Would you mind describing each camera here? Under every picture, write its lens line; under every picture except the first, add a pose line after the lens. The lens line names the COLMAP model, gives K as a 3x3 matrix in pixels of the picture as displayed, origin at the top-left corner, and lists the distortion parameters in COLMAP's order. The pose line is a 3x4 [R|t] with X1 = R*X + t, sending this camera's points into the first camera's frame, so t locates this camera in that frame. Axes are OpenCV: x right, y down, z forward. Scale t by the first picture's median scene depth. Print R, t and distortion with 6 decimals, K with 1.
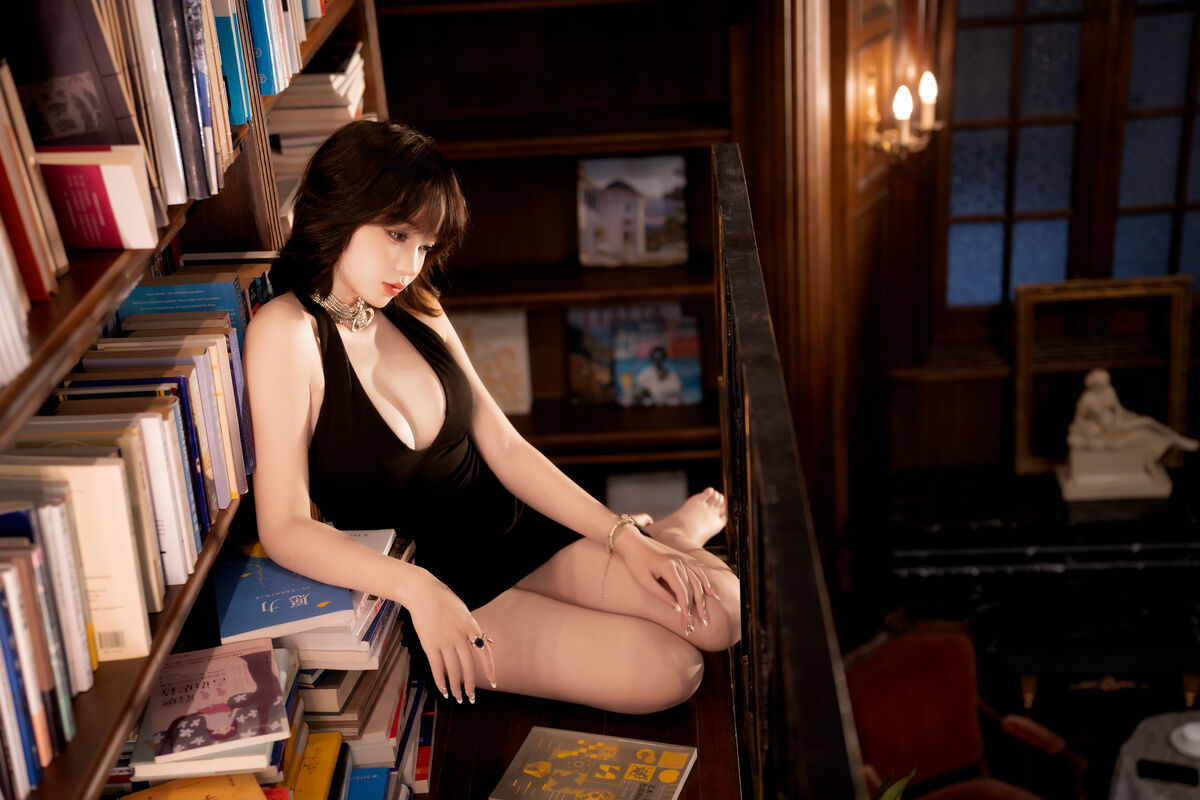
lens RADIAL K [[1744.0, 0, 600.0], [0, 1744.0, 400.0], [0, 0, 1]] dist [0.239009, 0.121539]
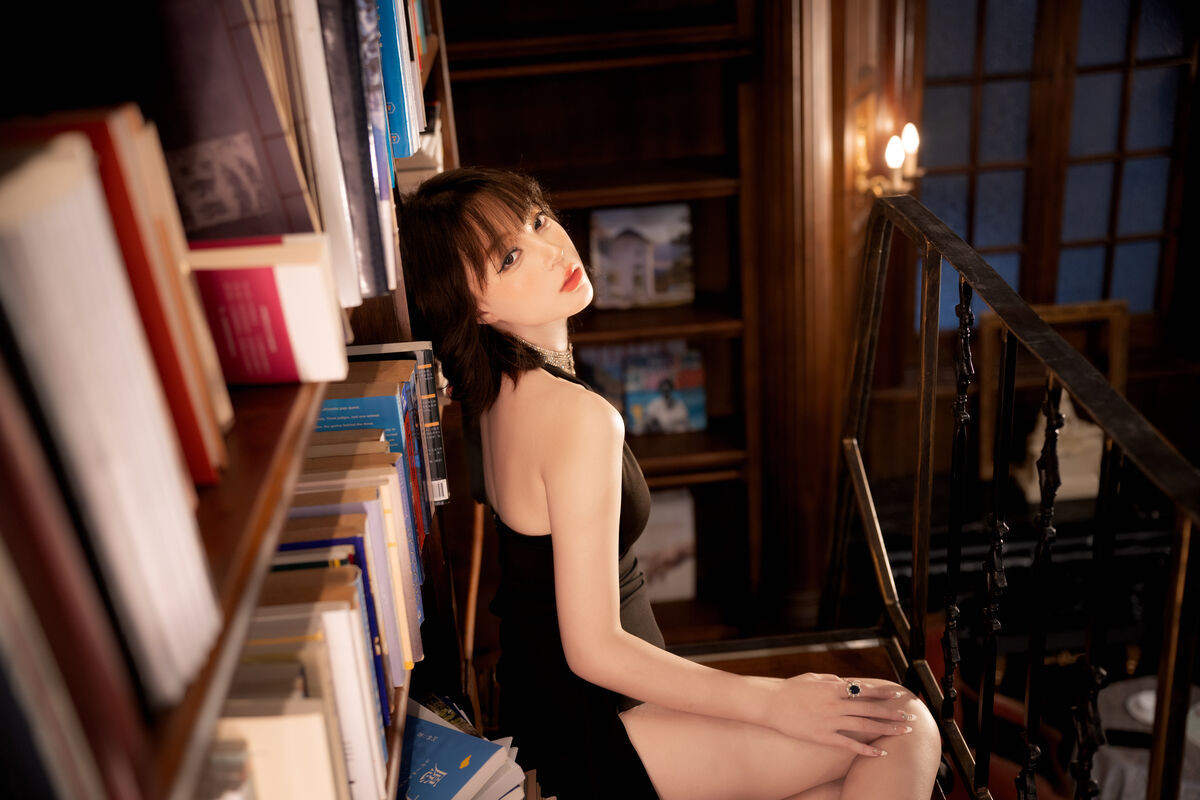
lens RADIAL K [[1350.1, 0, 600.0], [0, 1350.1, 400.0], [0, 0, 1]] dist [-0.000444, 0.003289]
pose [[0.996900, -0.040741, 0.067306, -0.072103], [0.040195, 0.999147, 0.009438, -0.030220], [-0.067633, -0.006703, 0.997688, 0.179883]]
